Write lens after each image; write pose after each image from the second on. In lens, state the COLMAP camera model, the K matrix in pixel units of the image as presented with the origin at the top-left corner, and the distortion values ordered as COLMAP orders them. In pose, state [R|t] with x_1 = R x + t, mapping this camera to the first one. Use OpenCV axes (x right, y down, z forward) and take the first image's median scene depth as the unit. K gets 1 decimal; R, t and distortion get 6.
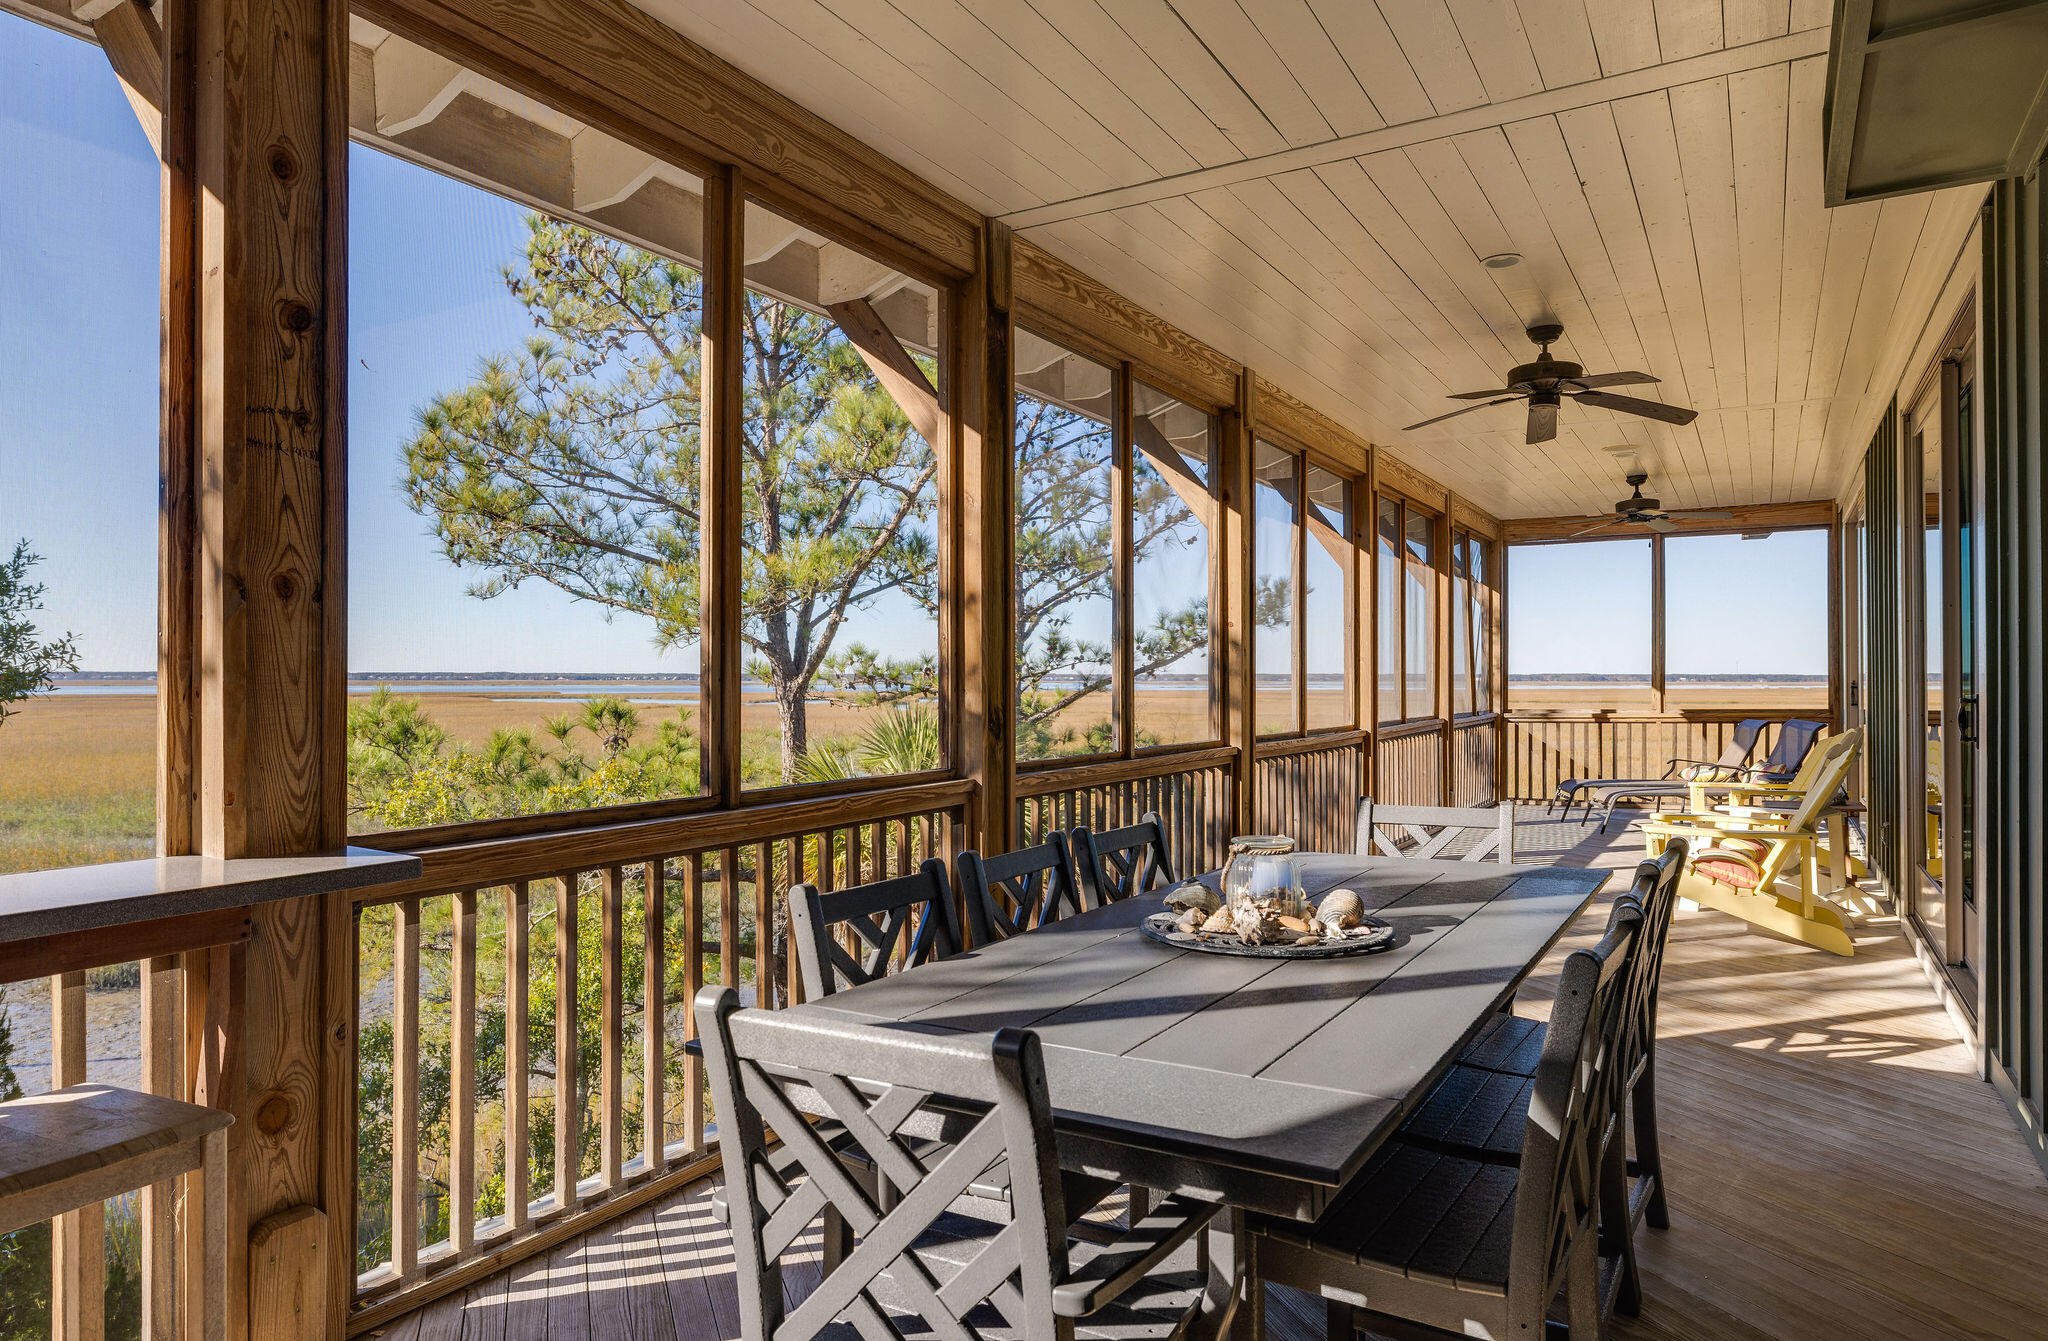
lens RADIAL K [[1231.7, 0, 1019.6], [0, 1231.7, 673.3], [0, 0, 1]] dist [-0.003746, -0.000315]
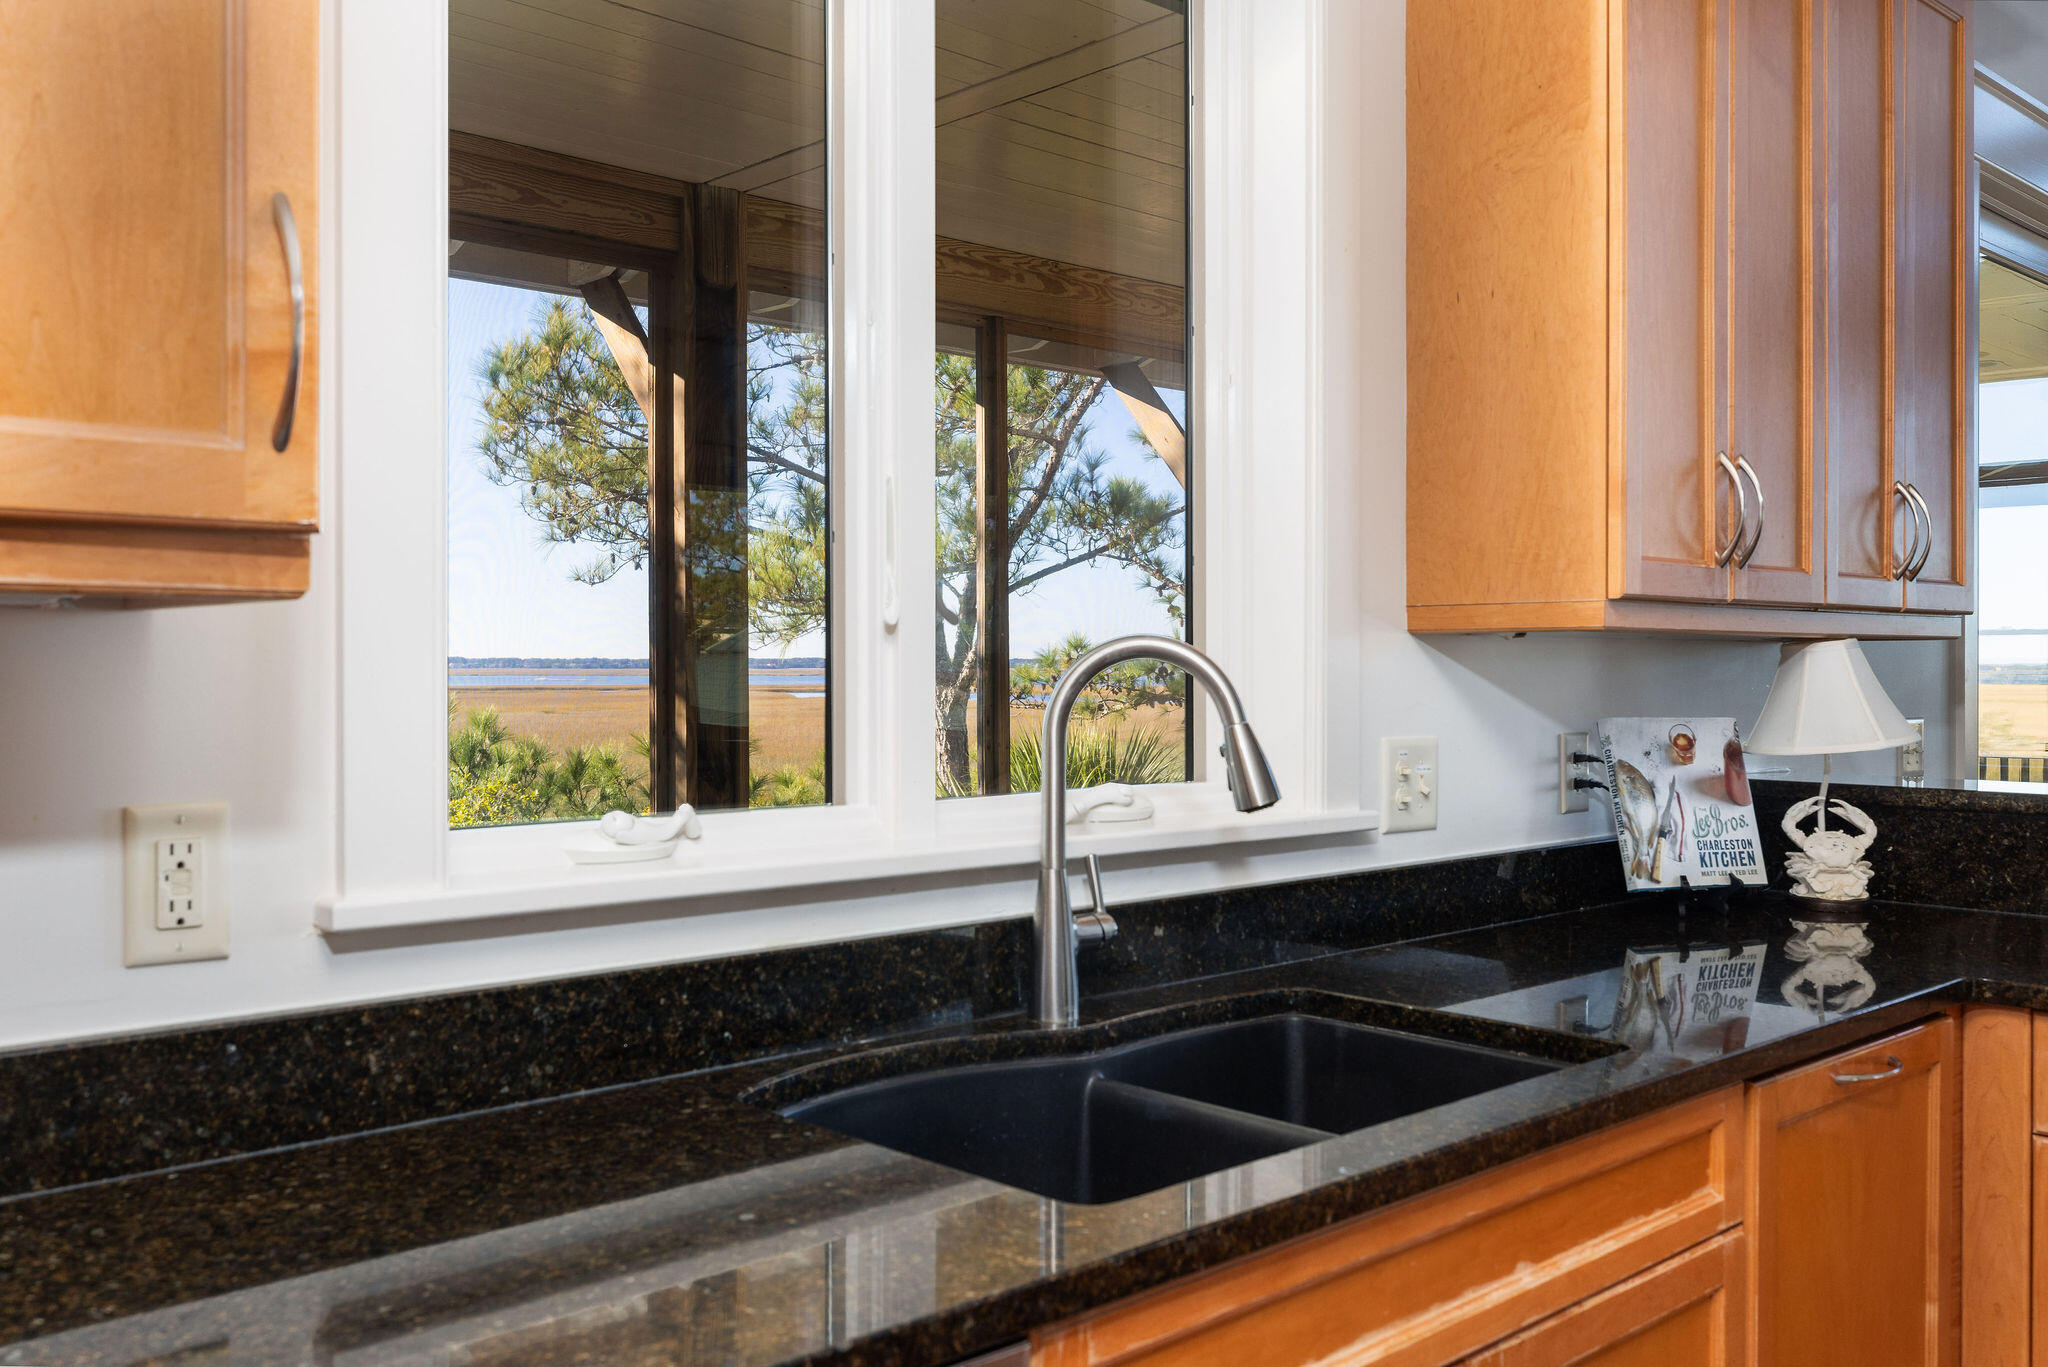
lens RADIAL K [[1762.7, 0, 1025.9], [0, 1762.7, 675.5], [0, 0, 1]] dist [0.010650, 0.003806]
pose [[0.963840, 0.001135, -0.266479, 0.520970], [0.001405, 0.999955, 0.009342, -0.038240], [0.266478, -0.009379, 0.963795, -0.127253]]
